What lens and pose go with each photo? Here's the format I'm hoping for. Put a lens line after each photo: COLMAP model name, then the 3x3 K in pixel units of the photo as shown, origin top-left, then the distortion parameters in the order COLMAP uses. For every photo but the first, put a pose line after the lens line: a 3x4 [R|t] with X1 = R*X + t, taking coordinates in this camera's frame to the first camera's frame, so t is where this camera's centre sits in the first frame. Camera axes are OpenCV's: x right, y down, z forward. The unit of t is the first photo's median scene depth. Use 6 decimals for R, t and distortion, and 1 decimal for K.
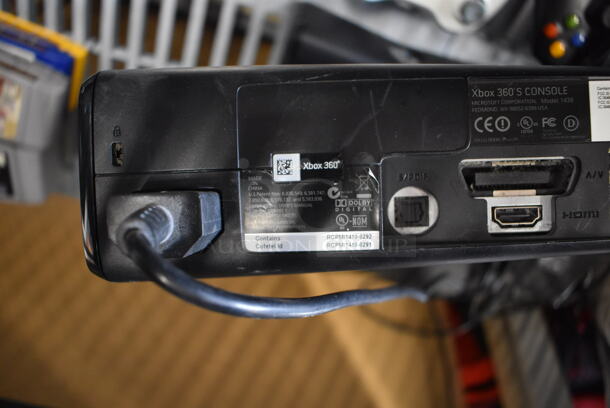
lens RADIAL K [[466.8, 0, 305.0], [0, 466.8, 204.0], [0, 0, 1]] dist [-0.103437, 0.000742]
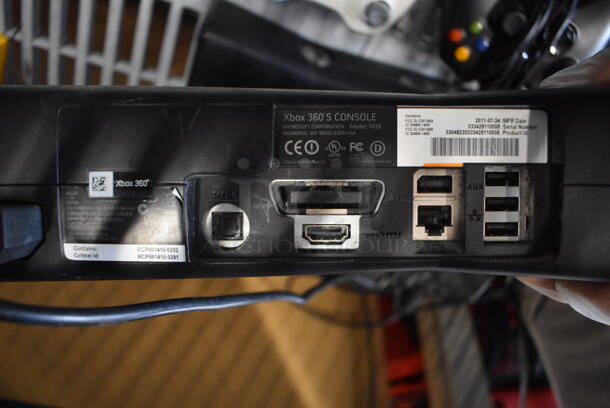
lens RADIAL K [[480.6, 0, 305.0], [0, 480.6, 204.0], [0, 0, 1]] dist [-0.102286, 0.003843]
pose [[0.997961, 0.030305, 0.056180, 0.354109], [-0.032488, 0.998736, 0.038355, -0.085147], [-0.054947, -0.040102, 0.997684, -0.112448]]
